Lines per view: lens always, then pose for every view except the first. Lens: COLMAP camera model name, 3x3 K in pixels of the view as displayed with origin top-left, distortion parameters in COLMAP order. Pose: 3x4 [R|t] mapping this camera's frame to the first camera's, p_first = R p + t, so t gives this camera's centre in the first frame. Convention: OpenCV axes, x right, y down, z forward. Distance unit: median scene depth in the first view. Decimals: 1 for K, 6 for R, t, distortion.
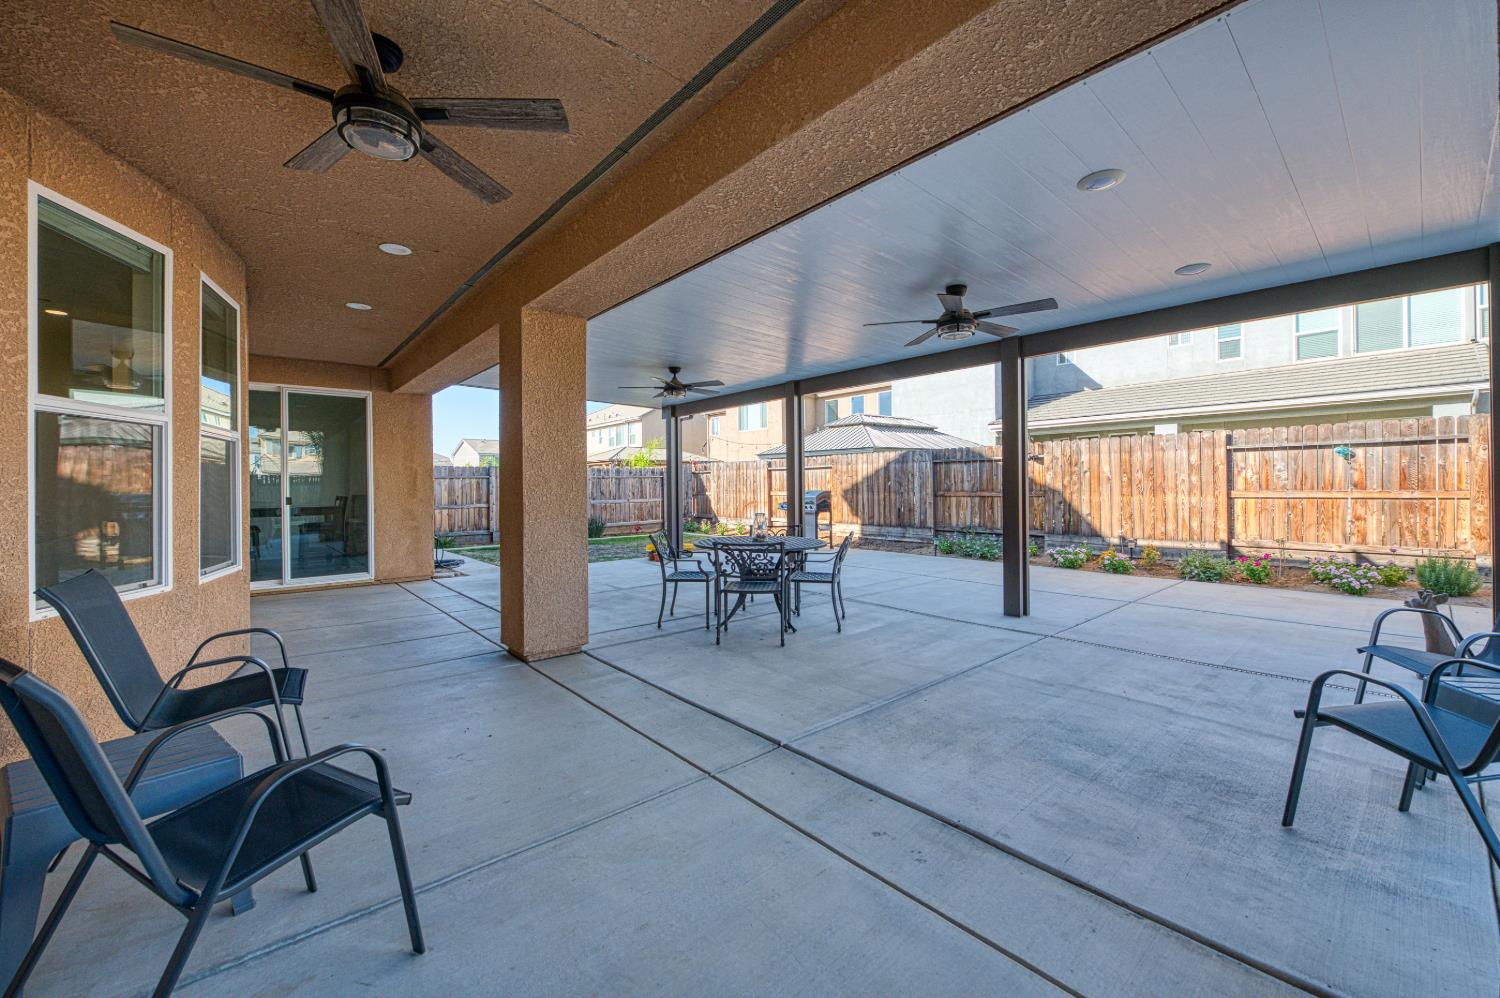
lens RADIAL K [[601.1, 0, 742.2], [0, 601.1, 490.9], [0, 0, 1]] dist [0.000311, 0.000073]
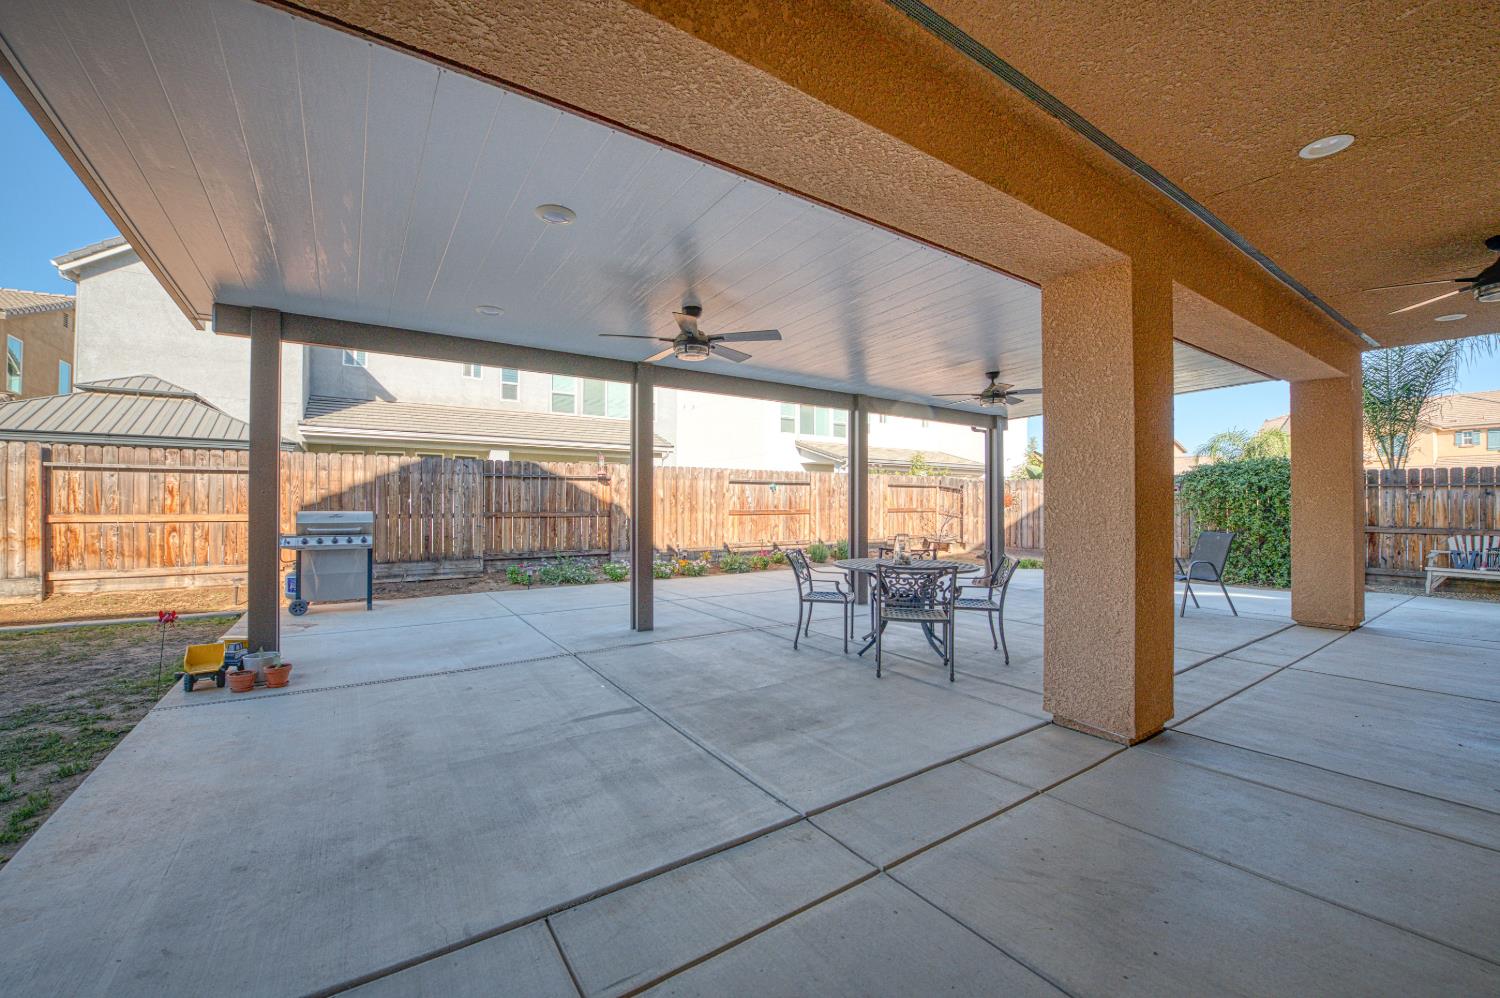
lens RADIAL K [[601.1, 0, 754.2], [0, 601.1, 506.2], [0, 0, 1]] dist [0.000311, 0.000073]
pose [[0.092056, 0.003394, 0.995748, -0.559431], [0.005049, 0.999980, -0.003876, -0.002451], [-0.995741, 0.005384, 0.092037, 0.700983]]
